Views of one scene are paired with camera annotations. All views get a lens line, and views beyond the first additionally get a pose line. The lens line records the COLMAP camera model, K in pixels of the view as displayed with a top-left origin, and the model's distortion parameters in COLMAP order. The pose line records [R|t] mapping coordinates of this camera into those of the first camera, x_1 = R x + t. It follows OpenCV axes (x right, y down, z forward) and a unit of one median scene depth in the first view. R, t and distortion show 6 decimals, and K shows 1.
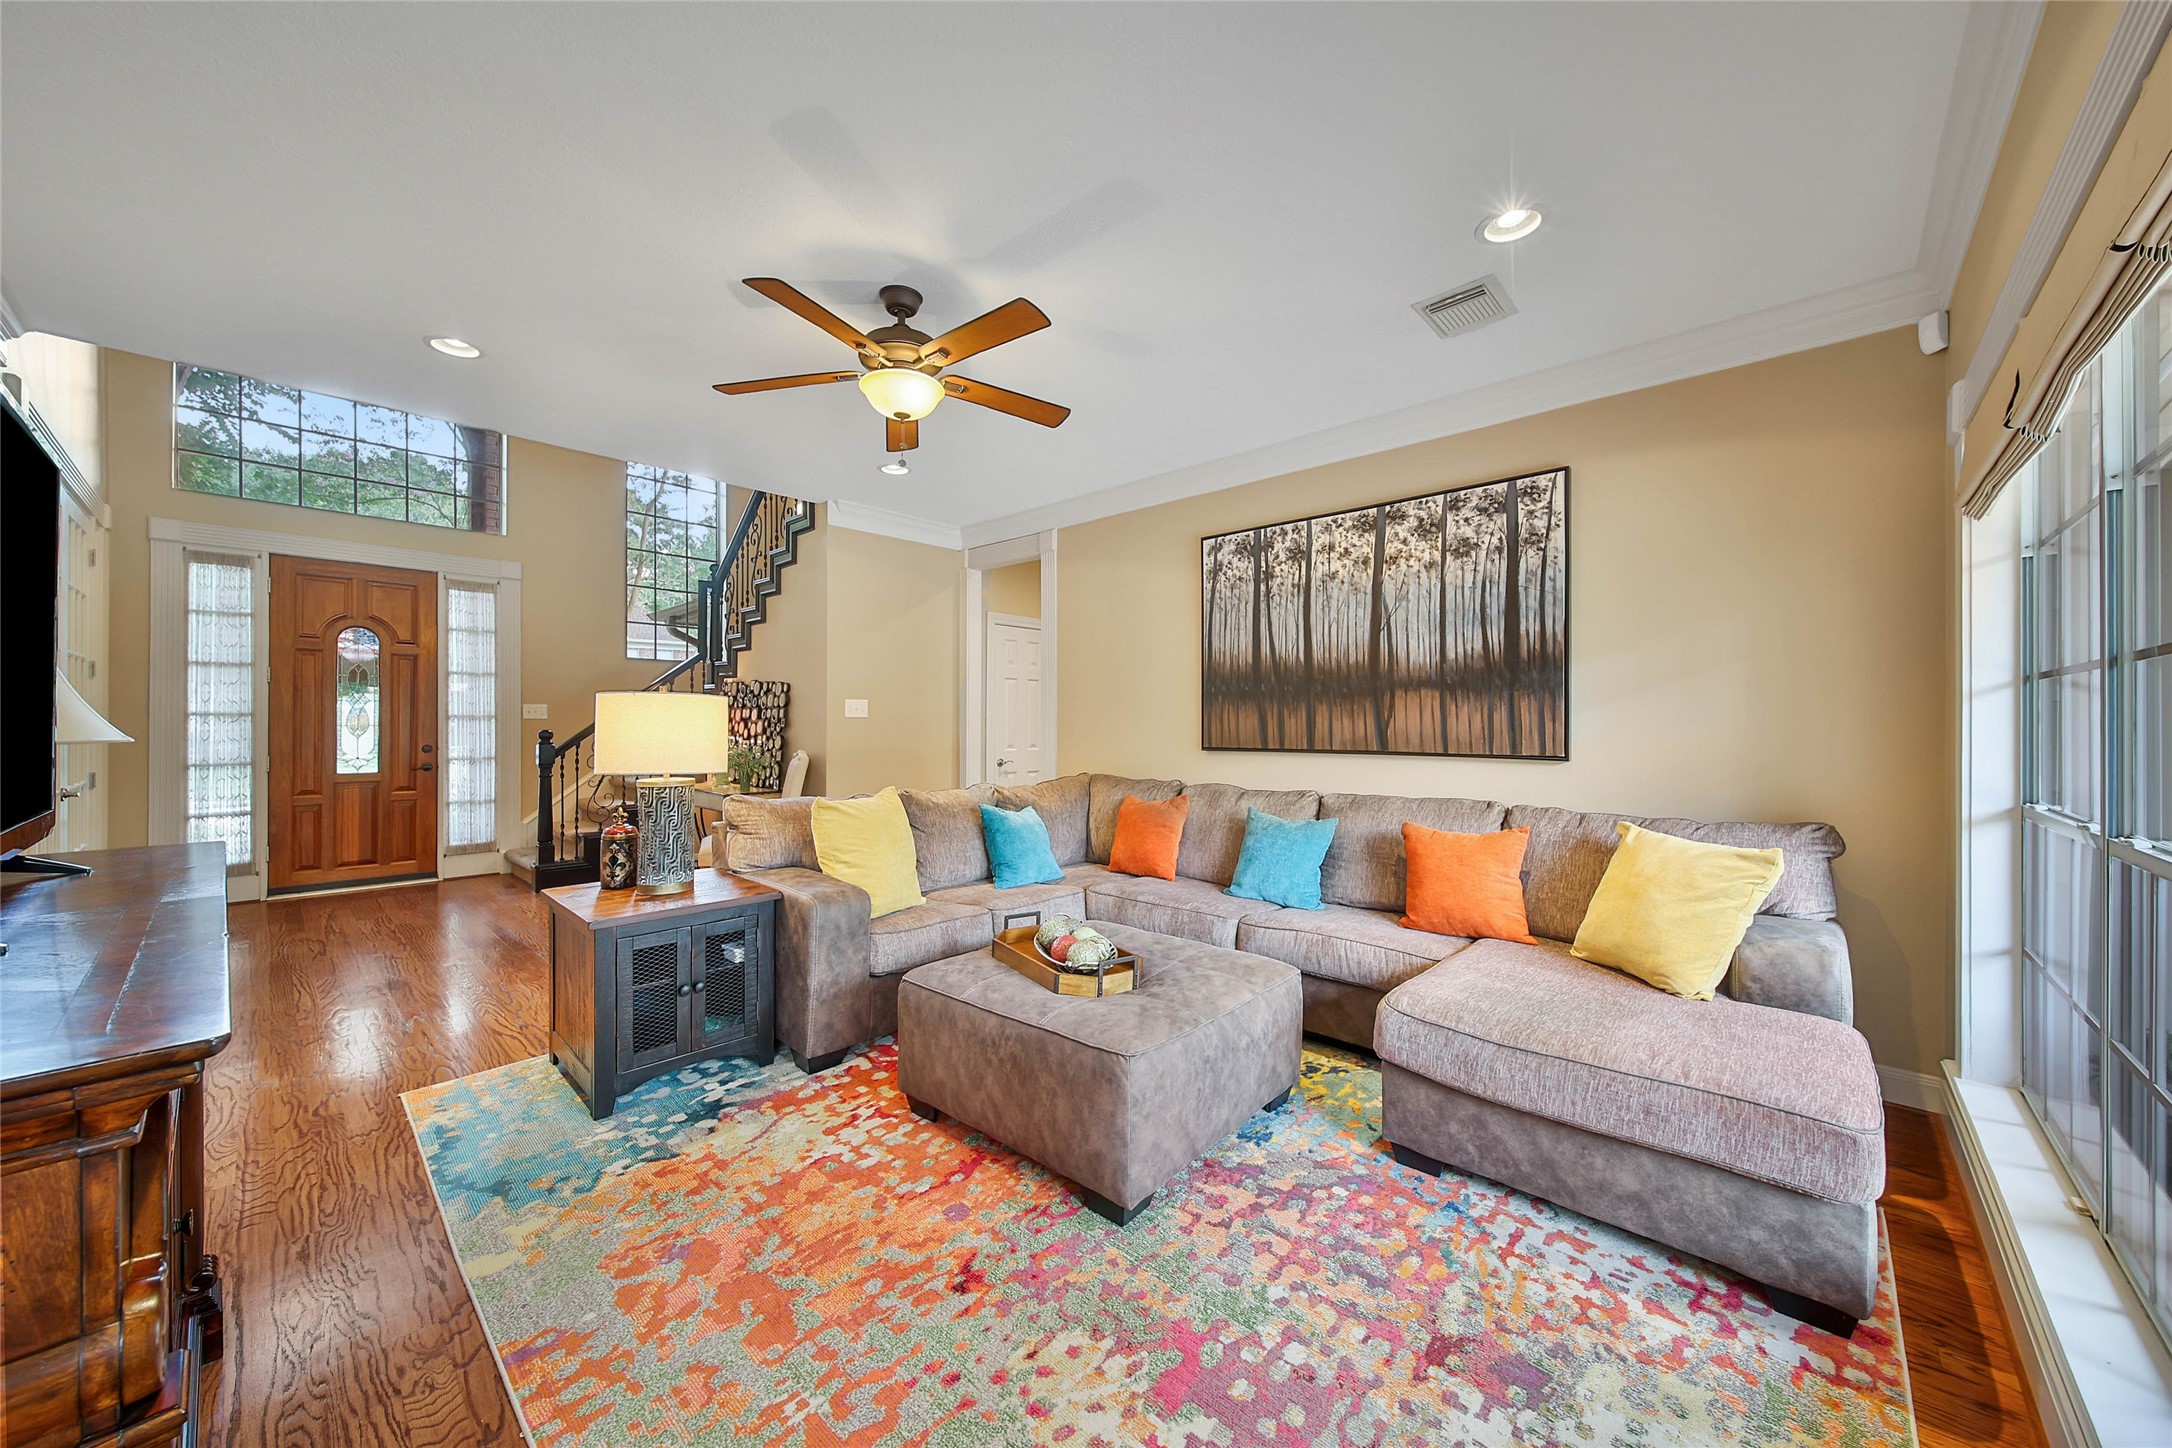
lens RADIAL K [[779.4, 0, 1104.2], [0, 779.4, 714.1], [0, 0, 1]] dist [-0.000269, -0.000241]
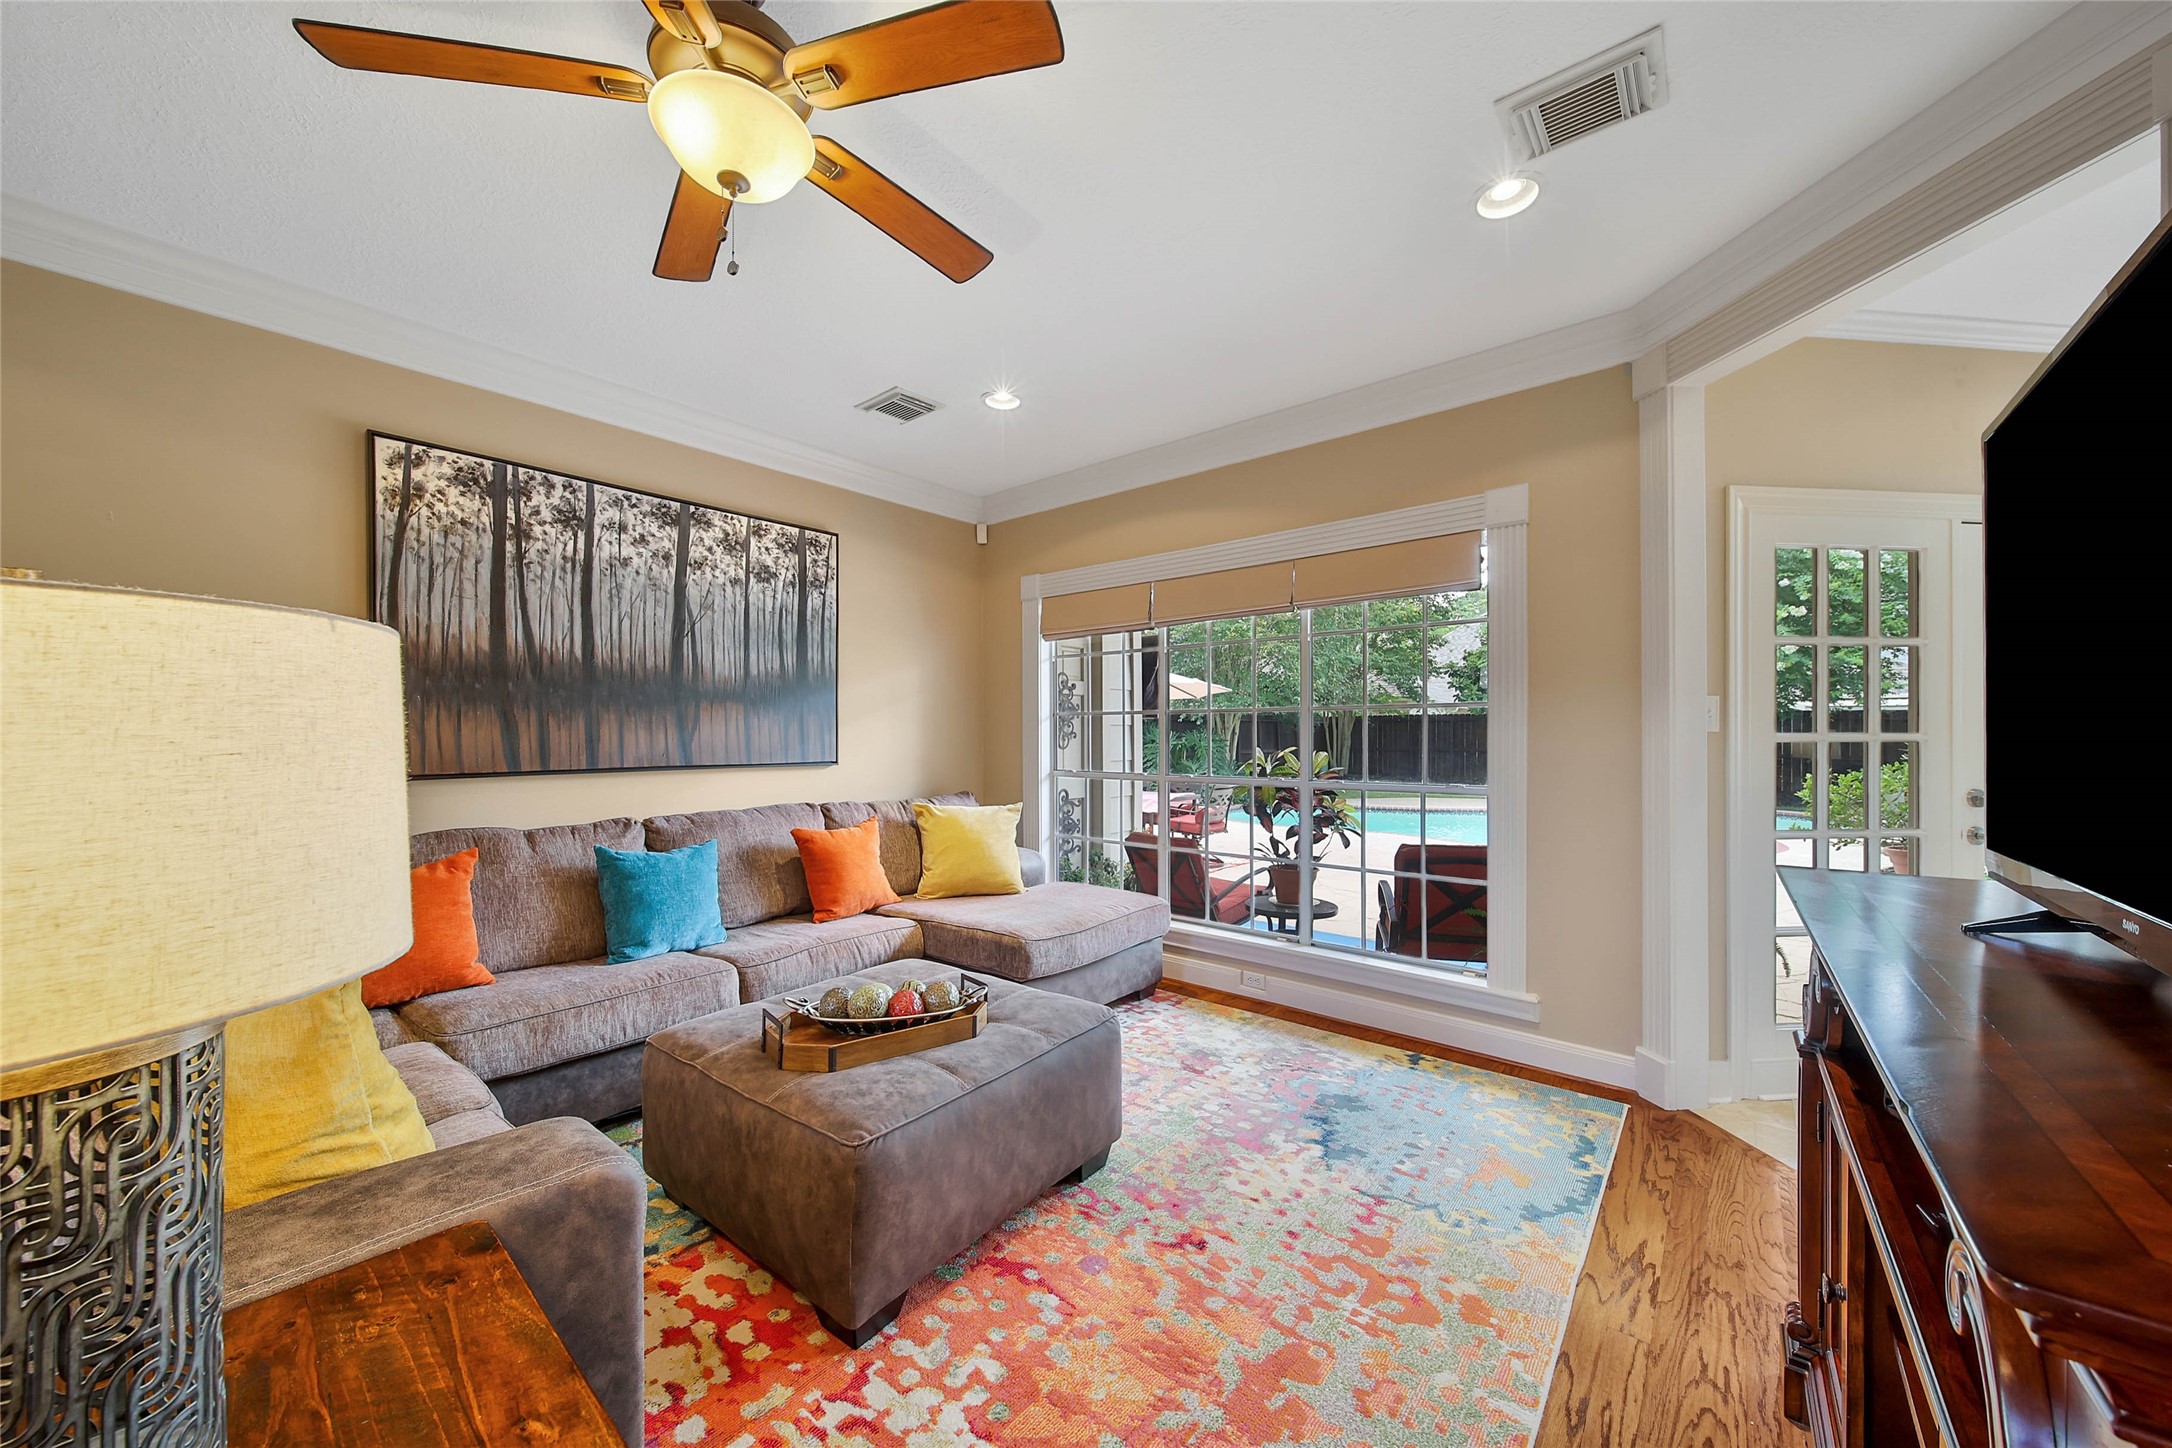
lens RADIAL K [[768.2, 0, 1089.8], [0, 768.2, 725.2], [0, 0, 1]] dist [-0.001997, -0.000626]
pose [[-0.047761, 0.009586, 0.998813, -0.595338], [-0.010239, 0.999897, -0.010086, 0.003282], [-0.998806, -0.010708, -0.047658, 0.567139]]
